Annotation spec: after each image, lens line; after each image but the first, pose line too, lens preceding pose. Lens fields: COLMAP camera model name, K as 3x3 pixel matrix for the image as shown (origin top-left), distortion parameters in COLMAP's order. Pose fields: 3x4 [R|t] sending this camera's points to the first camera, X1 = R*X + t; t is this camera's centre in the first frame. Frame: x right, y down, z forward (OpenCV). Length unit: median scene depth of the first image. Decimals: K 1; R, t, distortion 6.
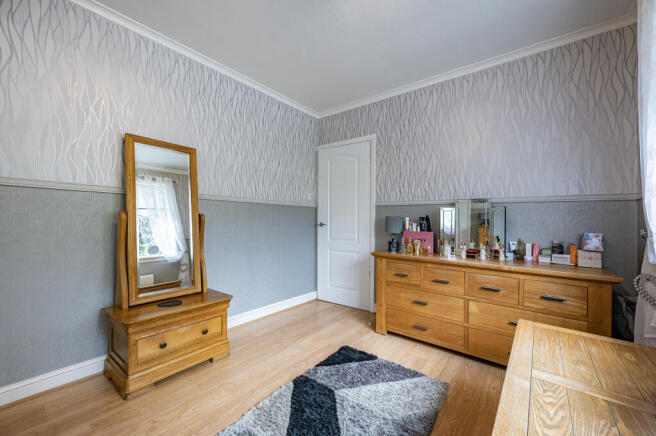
lens RADIAL K [[266.7, 0, 328.0], [0, 266.7, 218.0], [0, 0, 1]] dist [0.000000, 0.000017]
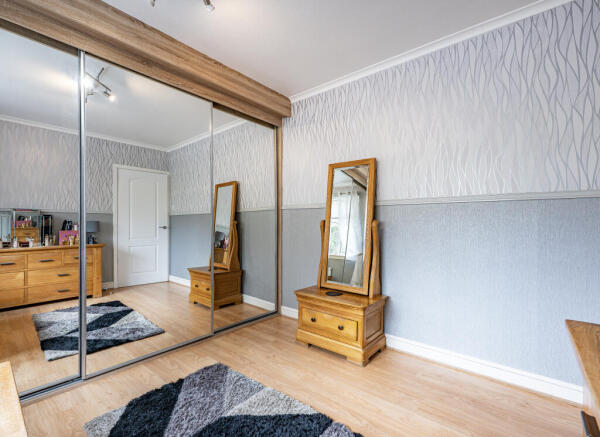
lens RADIAL K [[275.0, 0, 298.3], [0, 275.0, 225.1], [0, 0, 1]] dist [-0.001051, 0.000097]
pose [[-0.036066, -0.007901, -0.999318, 0.681432], [-0.000429, 0.999969, -0.007891, 0.013325], [0.999349, 0.000144, -0.036068, 0.867199]]
